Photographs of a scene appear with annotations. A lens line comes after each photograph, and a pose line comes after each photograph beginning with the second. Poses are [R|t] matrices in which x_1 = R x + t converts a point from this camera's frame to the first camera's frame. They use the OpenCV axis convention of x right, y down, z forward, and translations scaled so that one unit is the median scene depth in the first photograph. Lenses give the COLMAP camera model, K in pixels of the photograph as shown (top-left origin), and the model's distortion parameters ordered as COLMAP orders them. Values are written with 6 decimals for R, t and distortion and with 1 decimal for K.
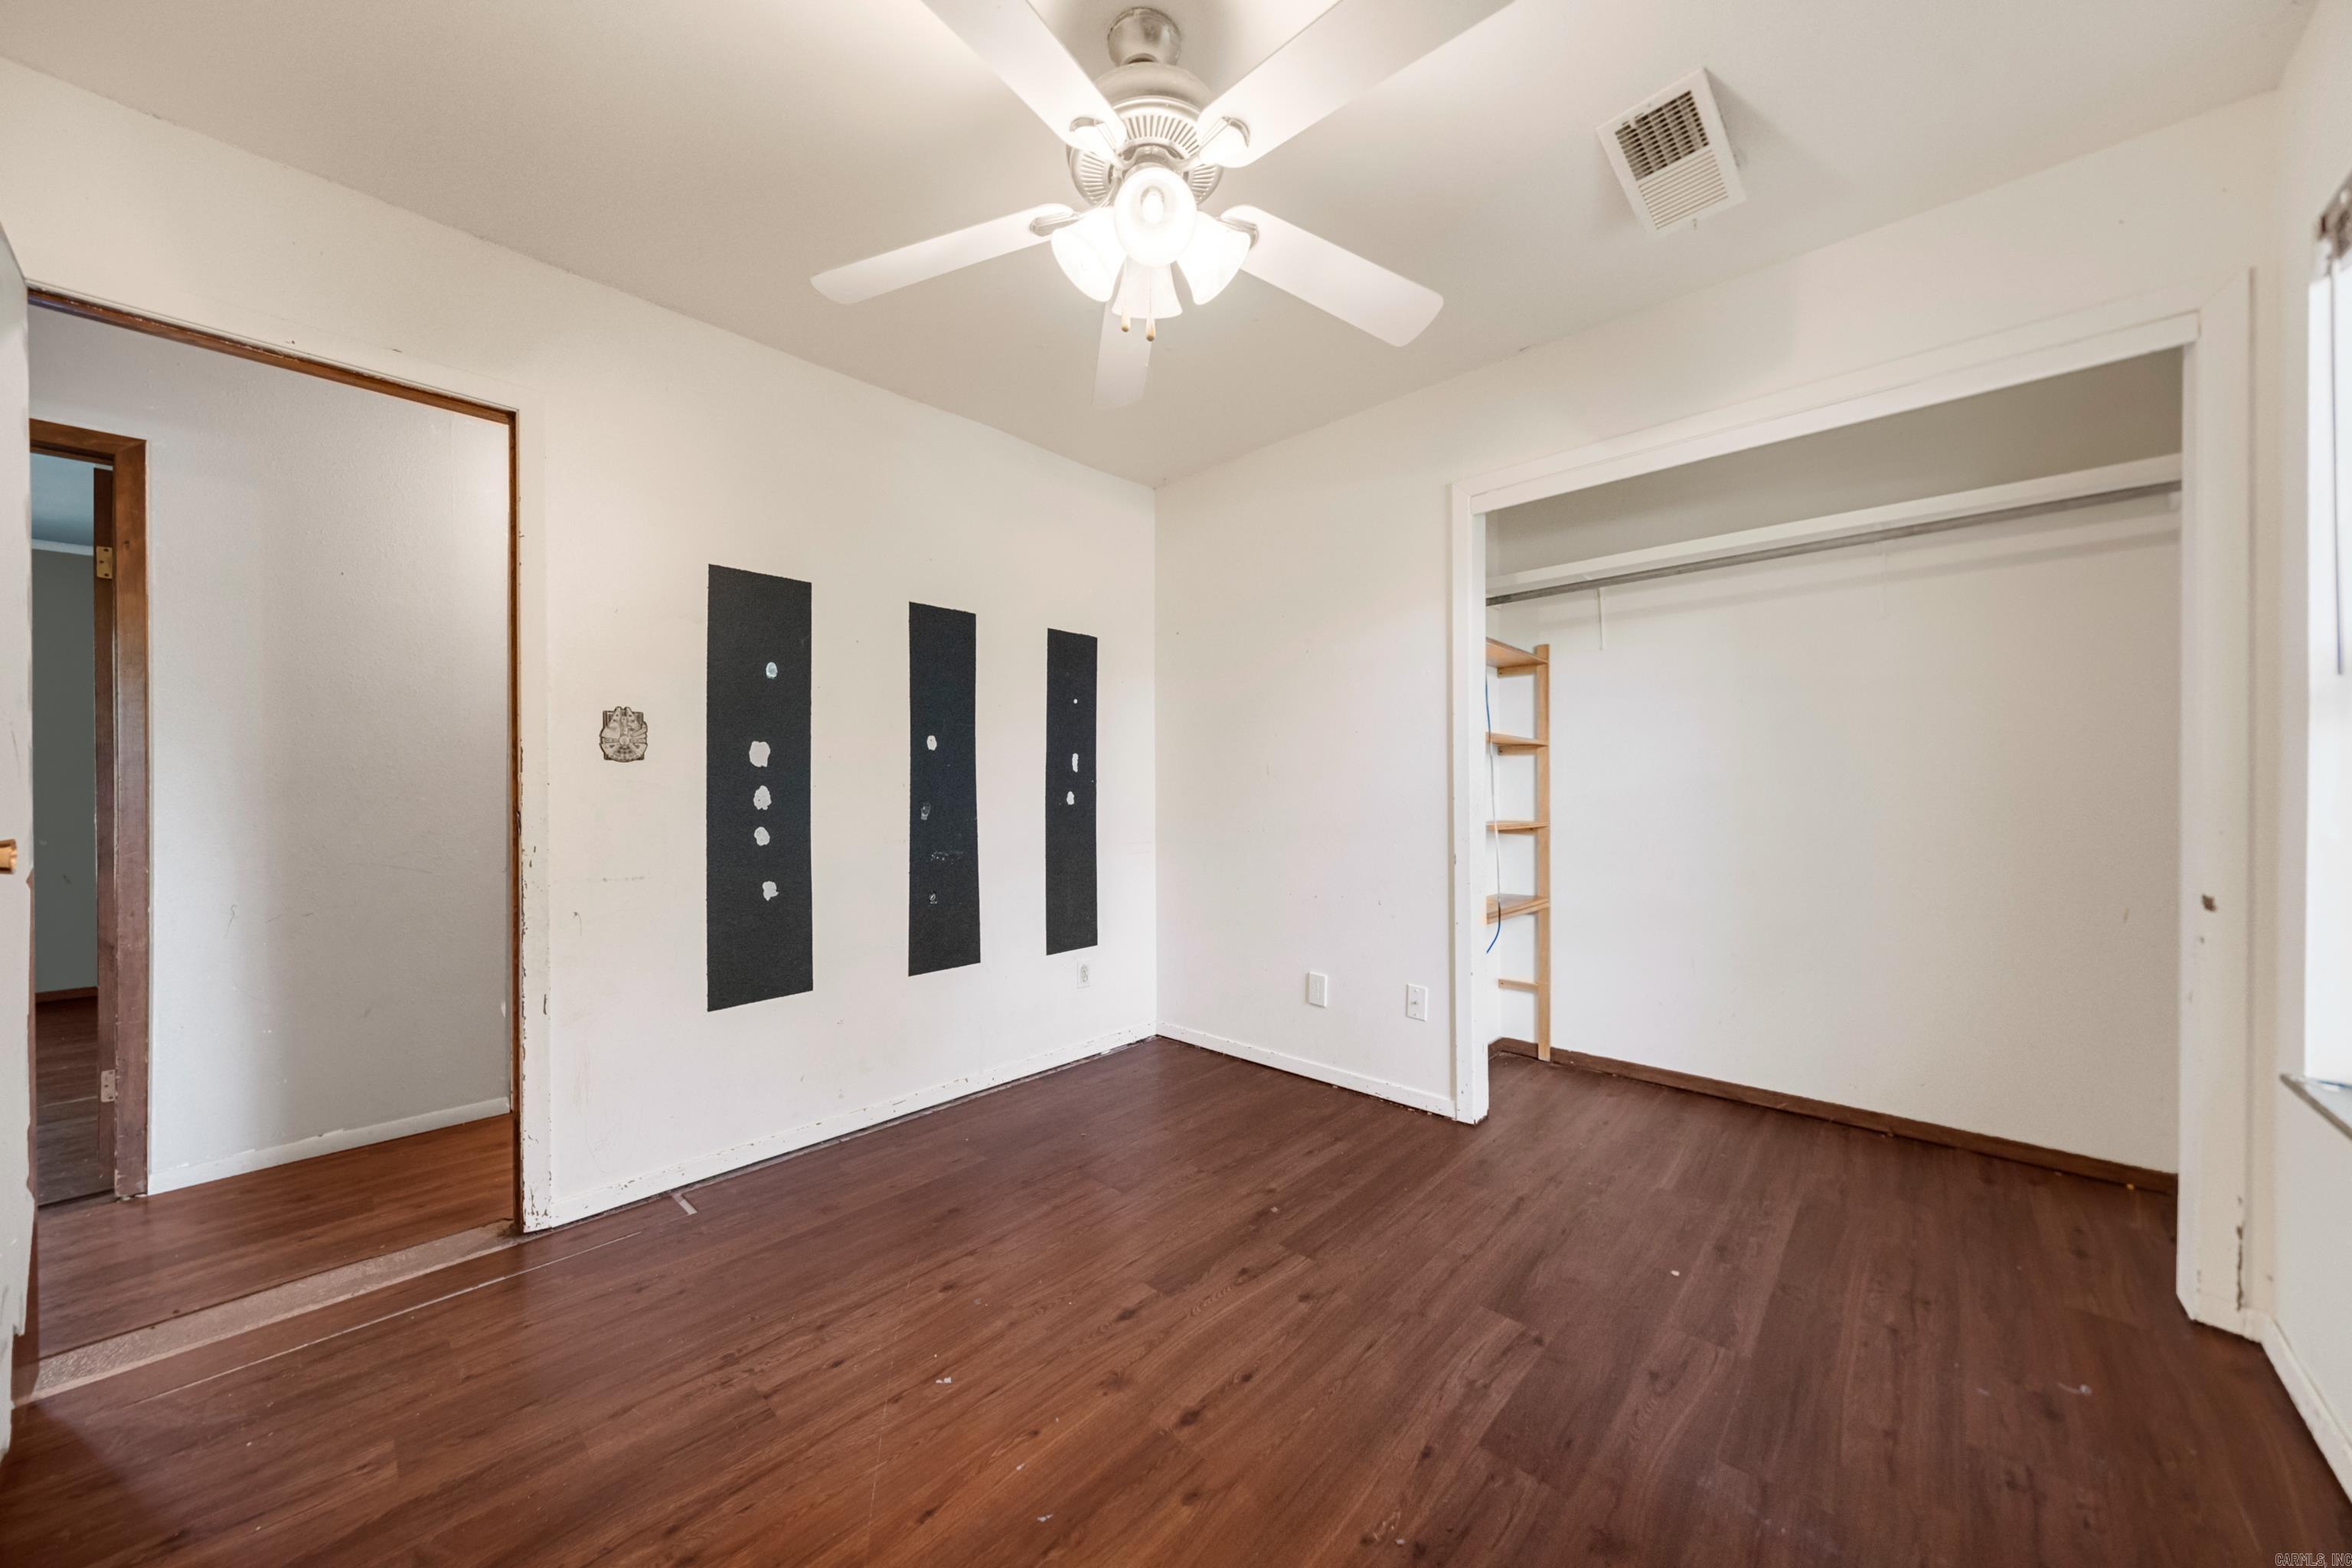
lens RADIAL K [[813.9, 0, 1171.3], [0, 813.9, 793.8], [0, 0, 1]] dist [-0.000441, -0.000037]
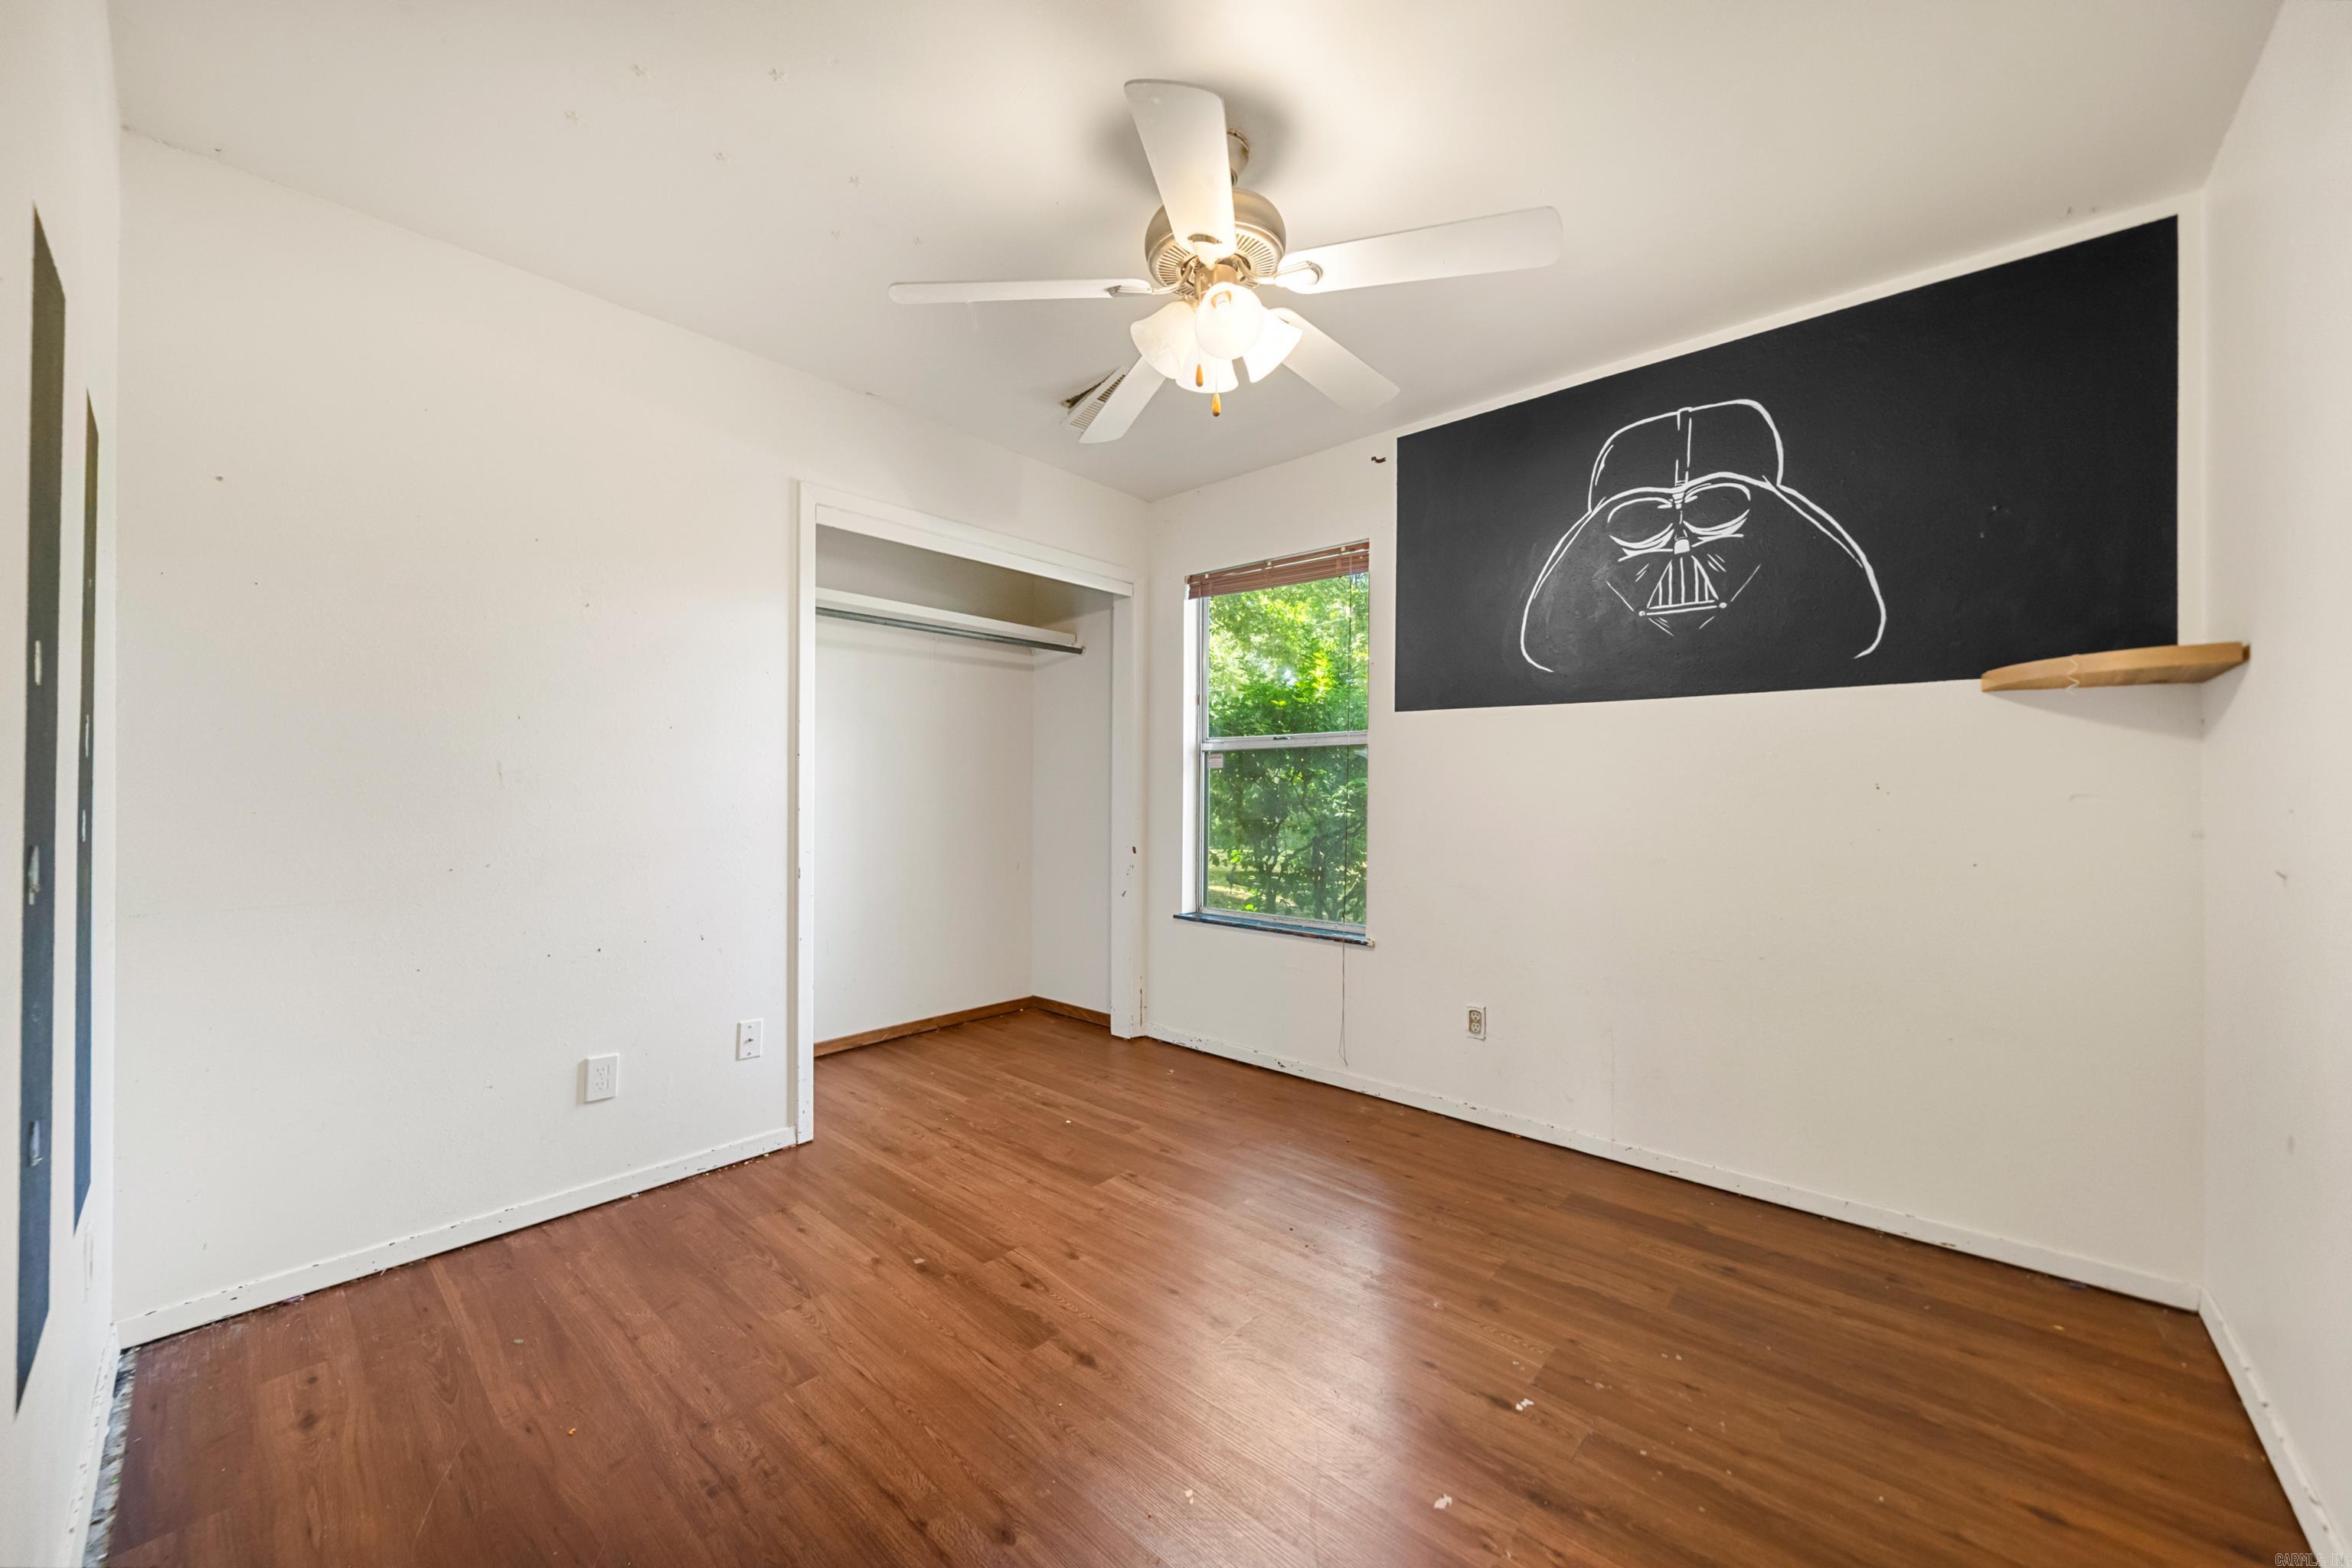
lens RADIAL K [[855.0, 0, 1157.6], [0, 855.0, 796.2], [0, 0, 1]] dist [-0.000186, 0.000202]
pose [[-0.009632, -0.001015, 0.999953, -0.933570], [0.004808, 0.999988, 0.001061, -0.012207], [-0.999942, 0.004818, -0.009627, 0.824820]]
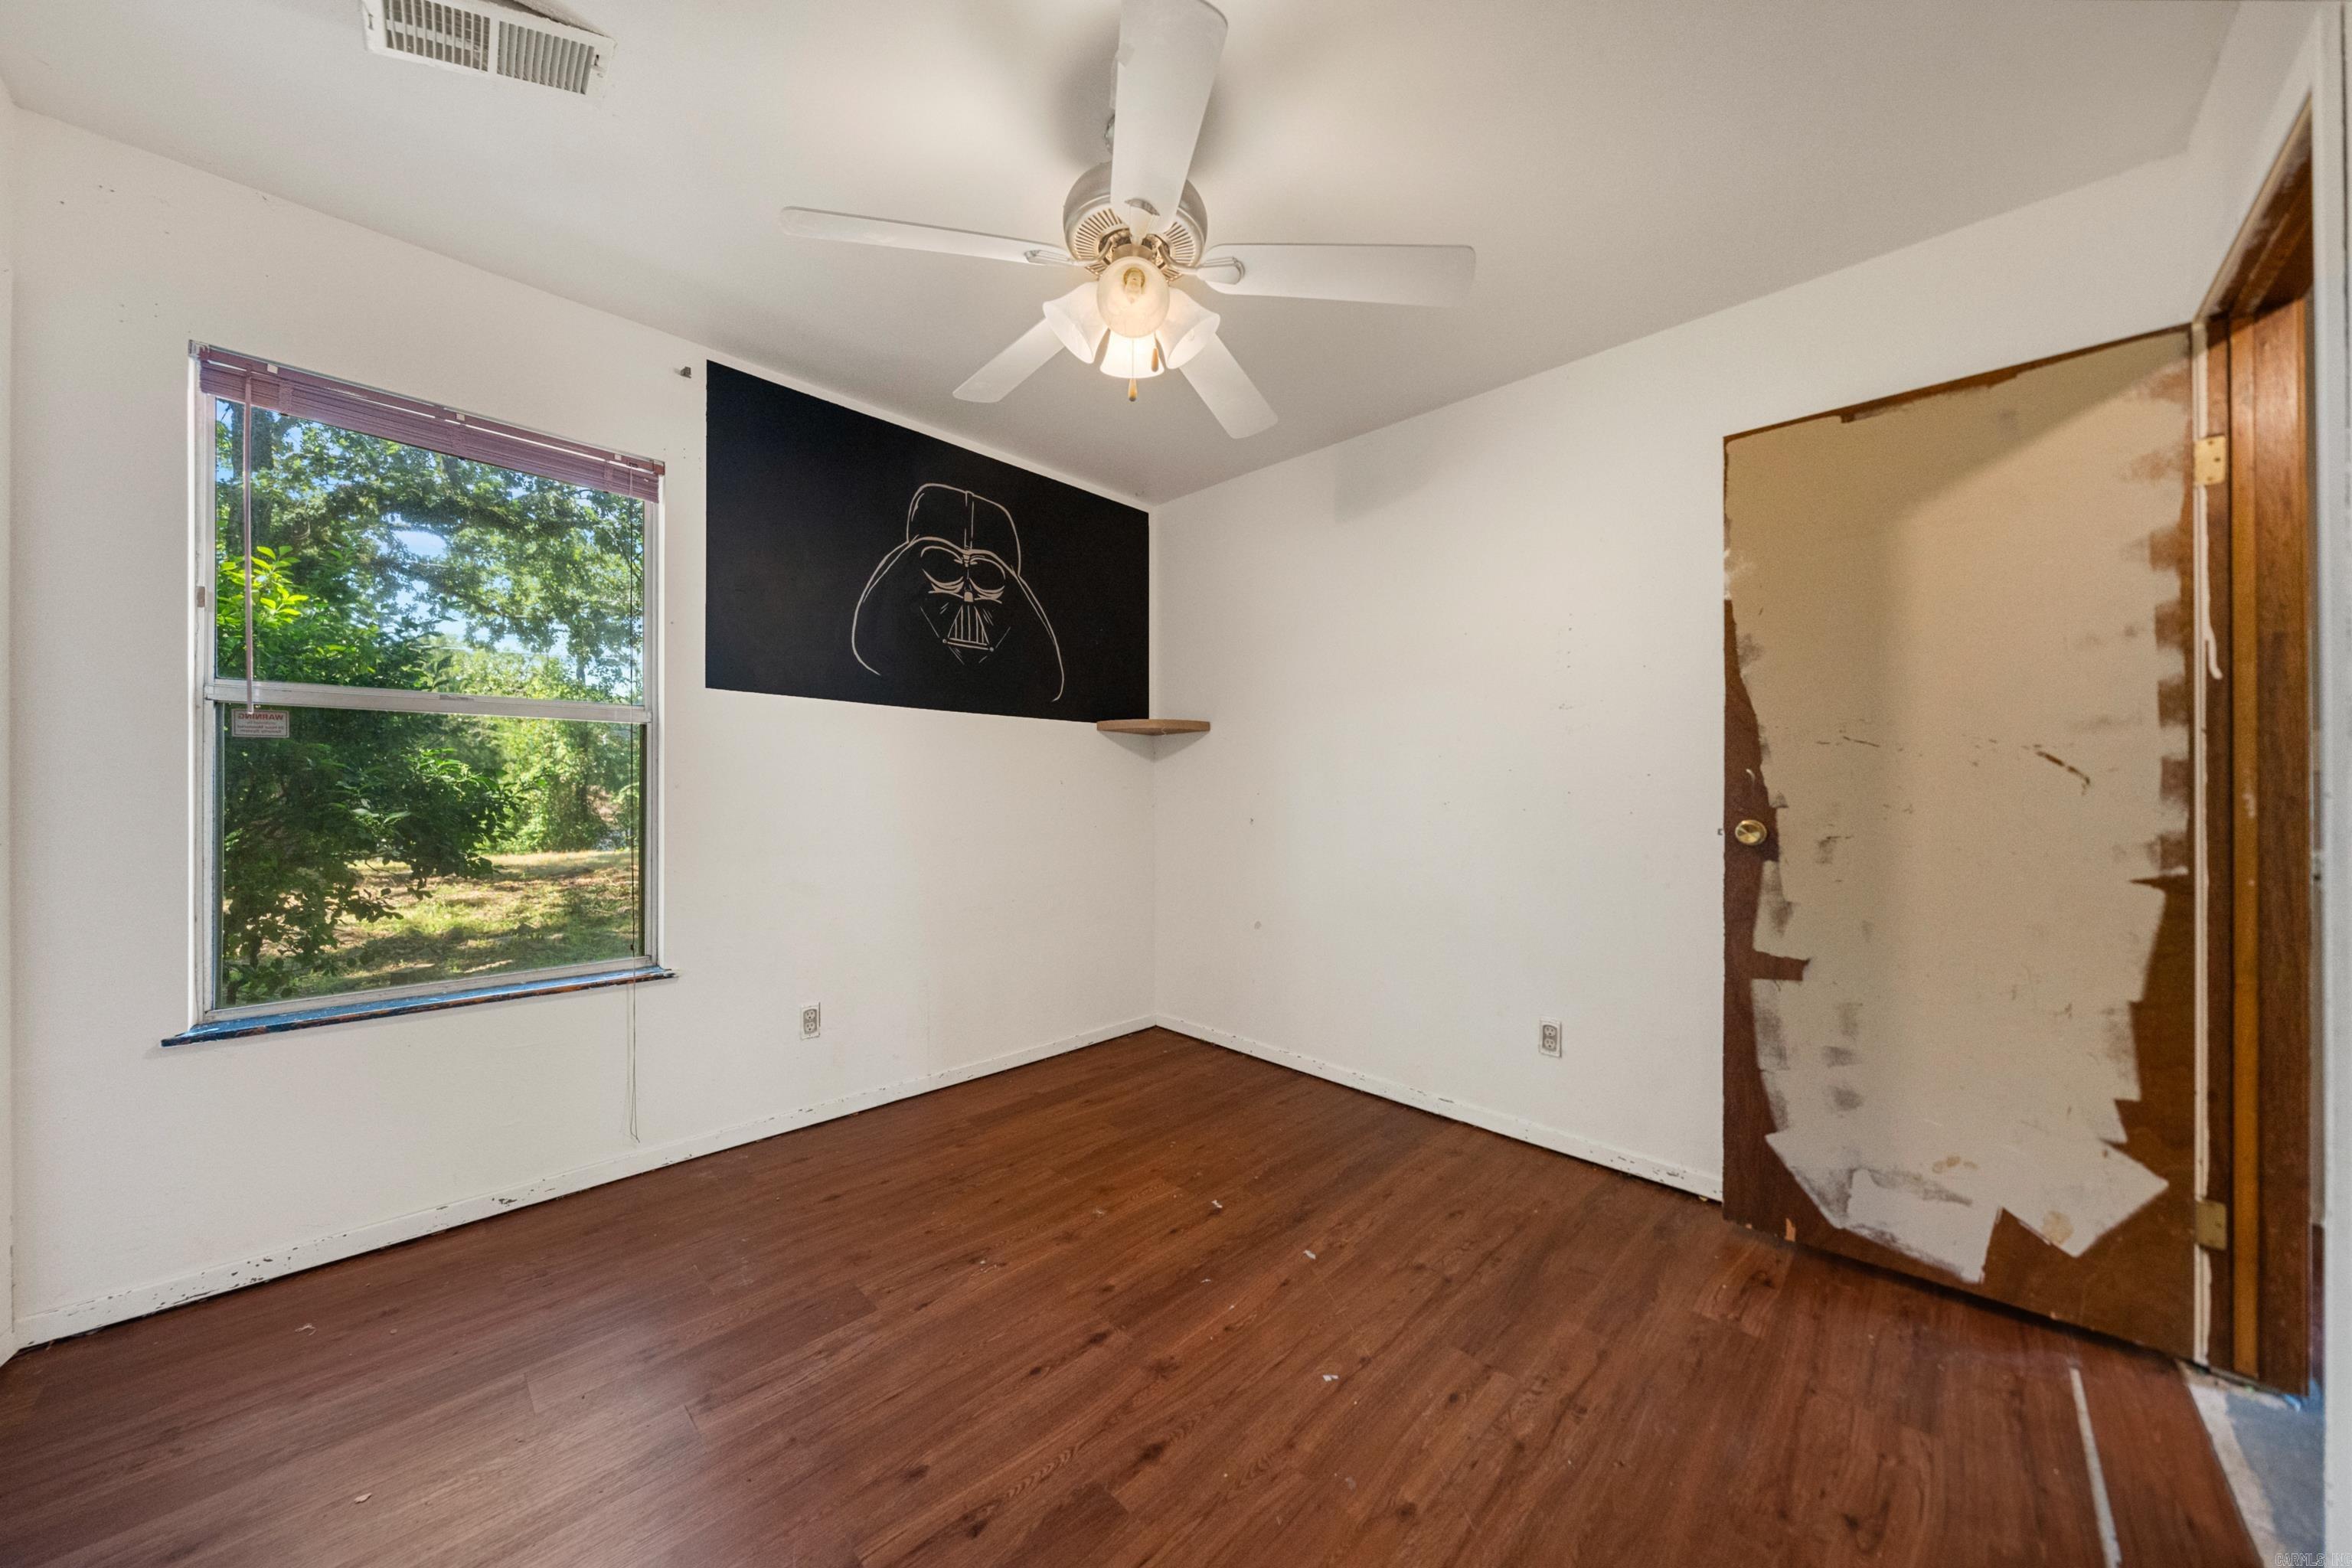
lens RADIAL K [[804.7, 0, 1153.4], [0, 804.7, 787.0], [0, 0, 1]] dist [-0.001763, -0.000097]
pose [[-0.998717, -0.001604, 0.050616, -0.084721], [-0.001186, 0.999965, 0.008289, -0.022852], [-0.050627, 0.008219, -0.998684, 1.598470]]
